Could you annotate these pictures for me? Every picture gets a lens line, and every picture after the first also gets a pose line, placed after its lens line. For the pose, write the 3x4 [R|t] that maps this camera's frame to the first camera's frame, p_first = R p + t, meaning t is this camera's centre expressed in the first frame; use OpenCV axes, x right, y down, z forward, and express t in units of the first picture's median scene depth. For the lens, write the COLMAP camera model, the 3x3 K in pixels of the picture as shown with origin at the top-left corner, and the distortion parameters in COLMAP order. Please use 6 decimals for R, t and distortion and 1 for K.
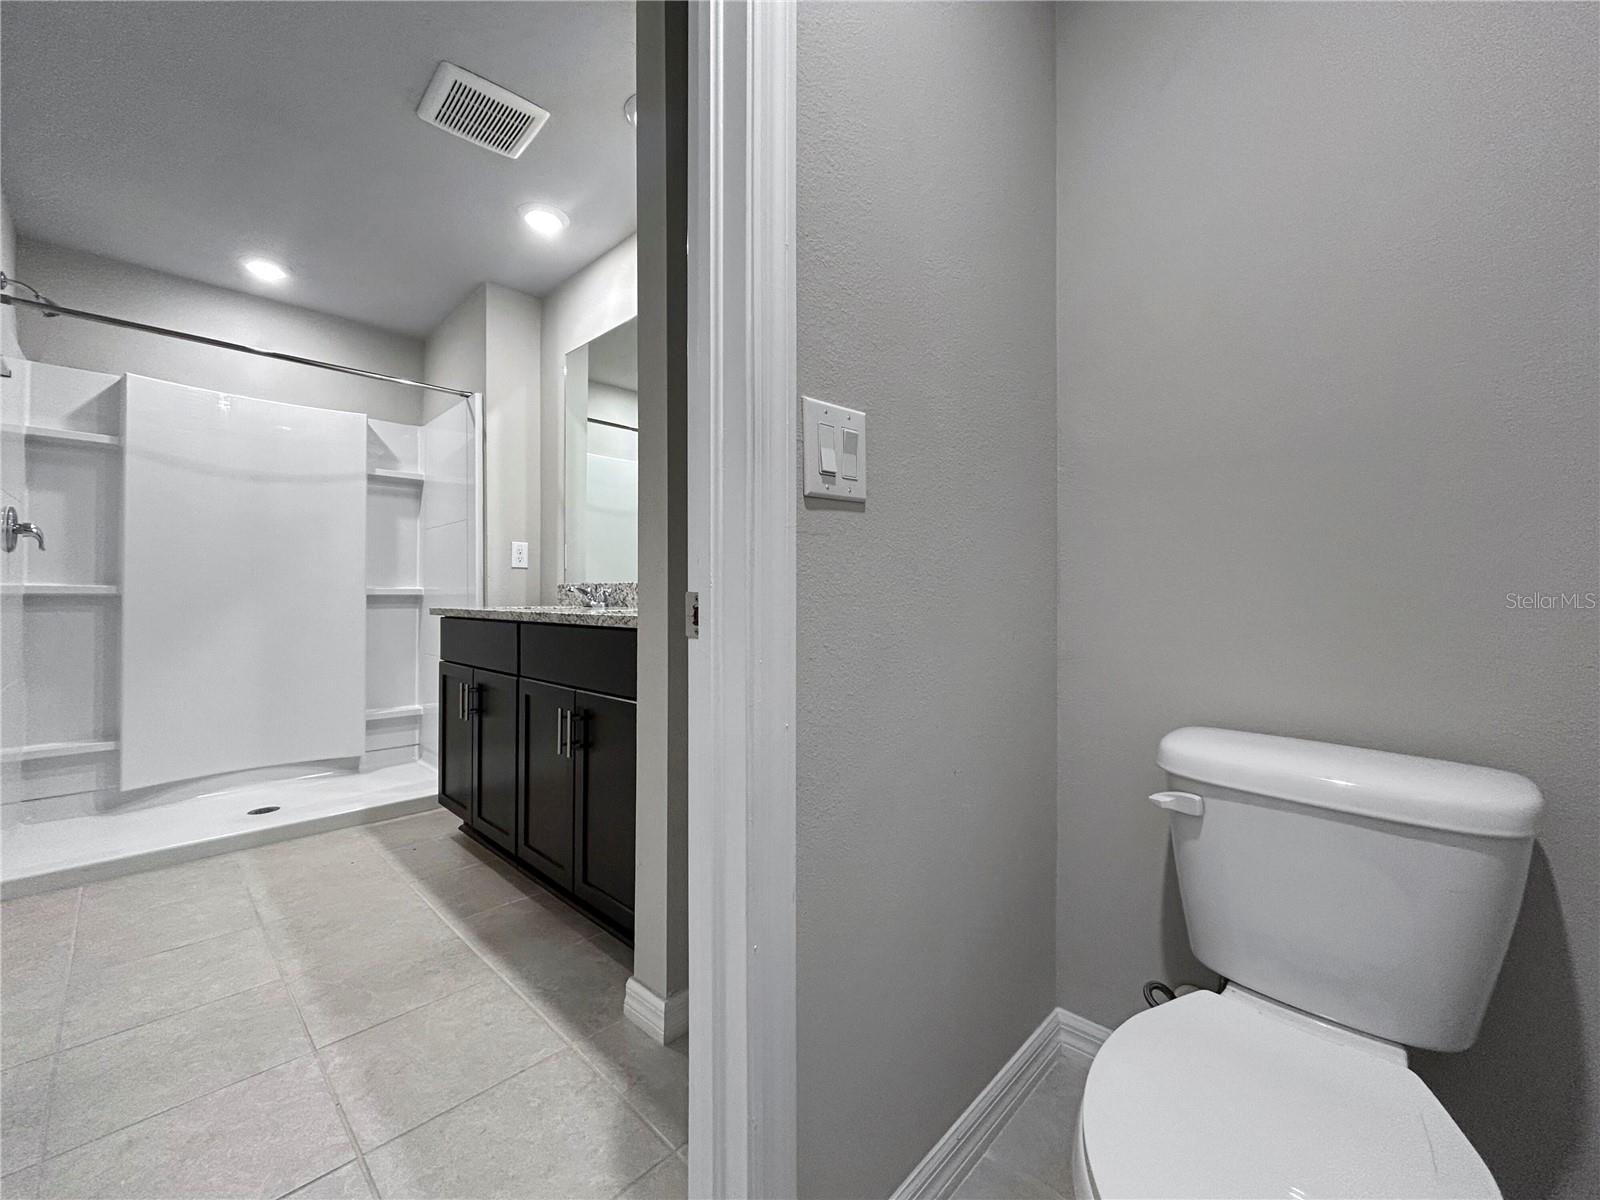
lens RADIAL K [[656.6, 0, 798.3], [0, 656.6, 590.5], [0, 0, 1]] dist [0.002378, 0.000293]
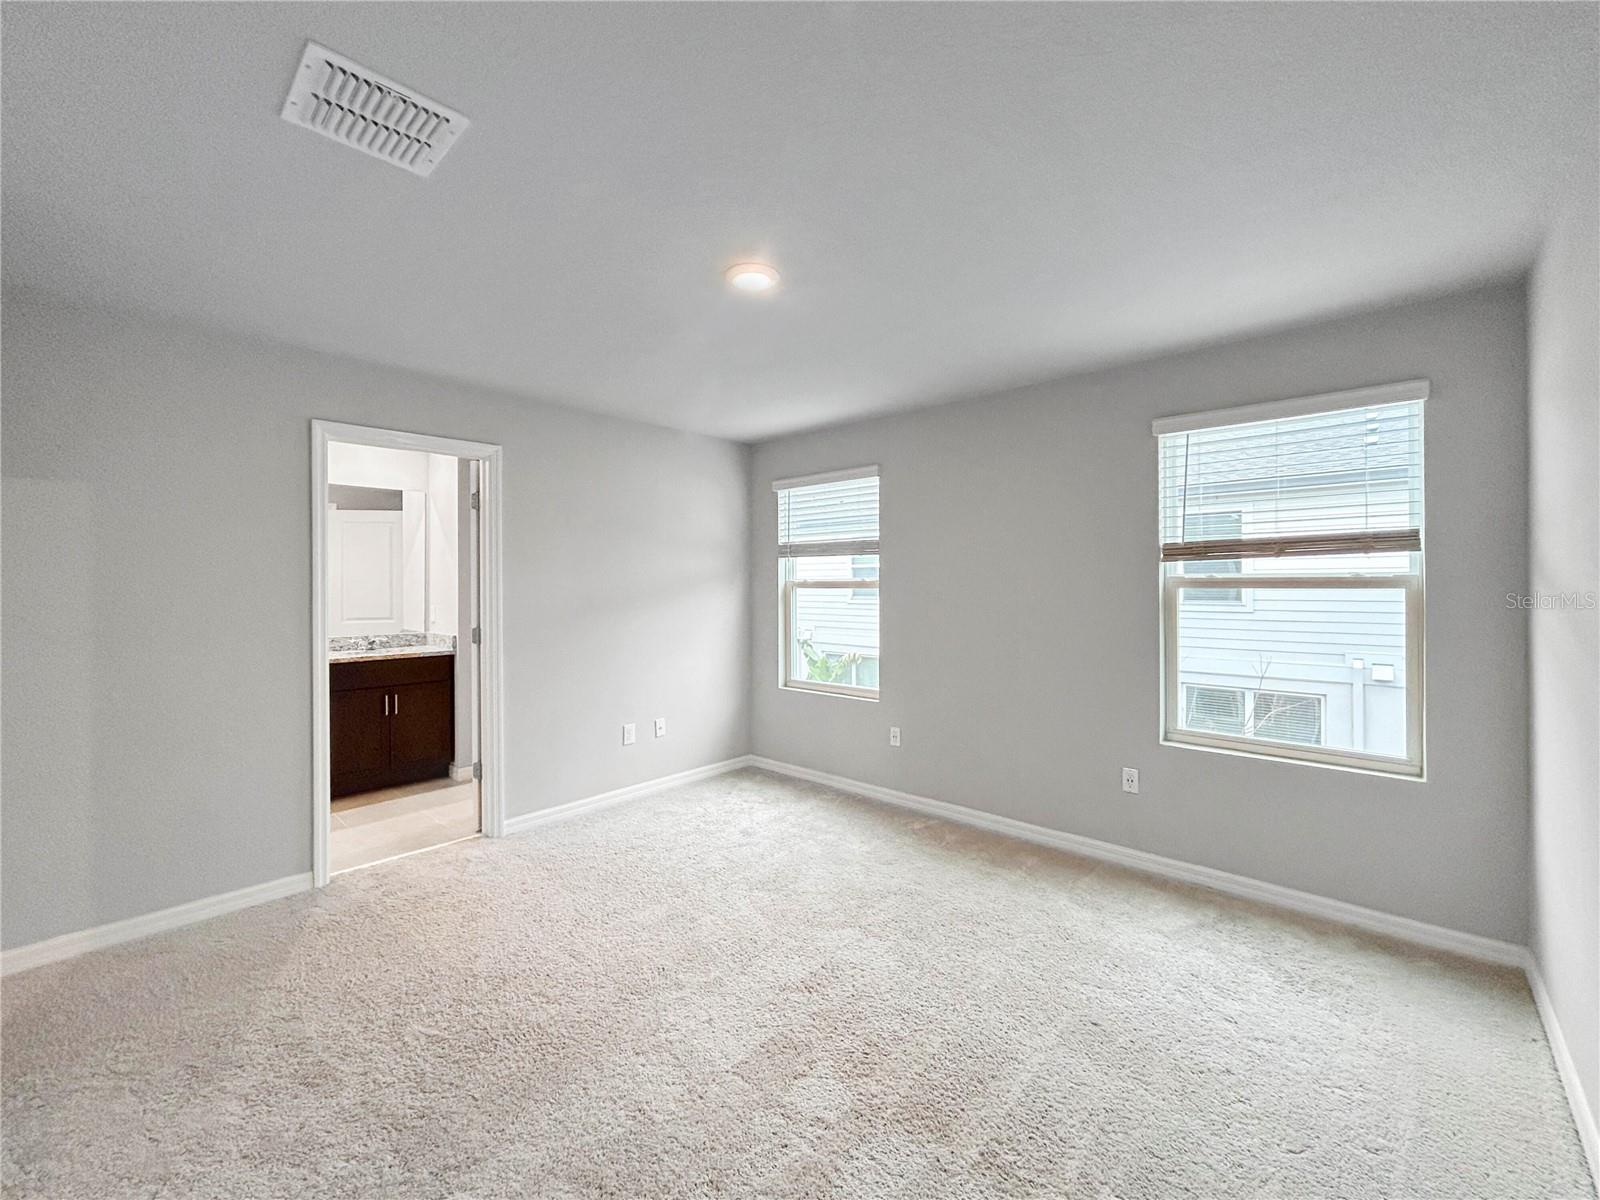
lens RADIAL K [[656.6, 0, 798.3], [0, 656.6, 590.5], [0, 0, 1]] dist [0.002378, 0.000293]
pose [[-0.021821, -0.006898, 0.999738, -1.817620], [-0.004784, 0.999965, 0.006795, -0.144638], [-0.999750, -0.004634, -0.021853, -0.273607]]
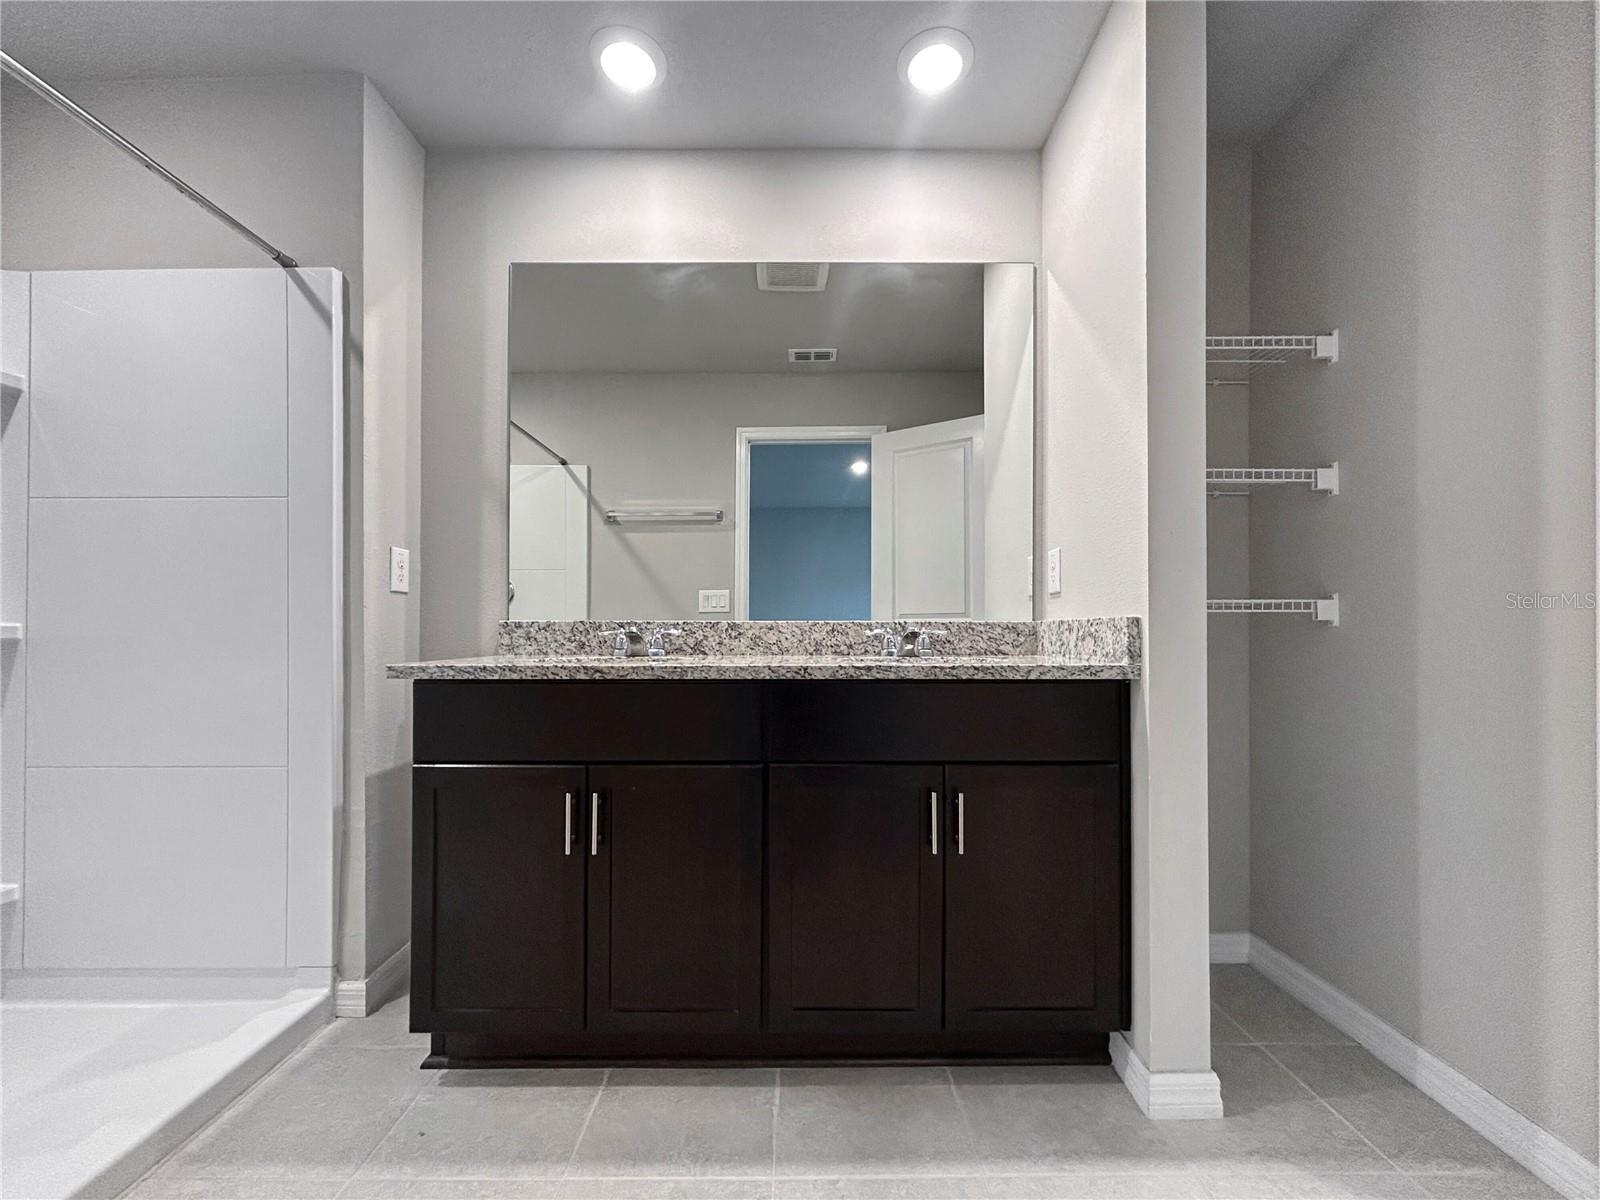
lens RADIAL K [[660.9, 0, 801.1], [0, 660.9, 627.9], [0, 0, 1]] dist [0.000349, 0.000353]
pose [[0.713831, 0.004994, 0.700300, -0.664872], [-0.005493, 0.999984, -0.001531, -0.004236], [-0.700296, -0.002754, 0.713847, 0.380133]]
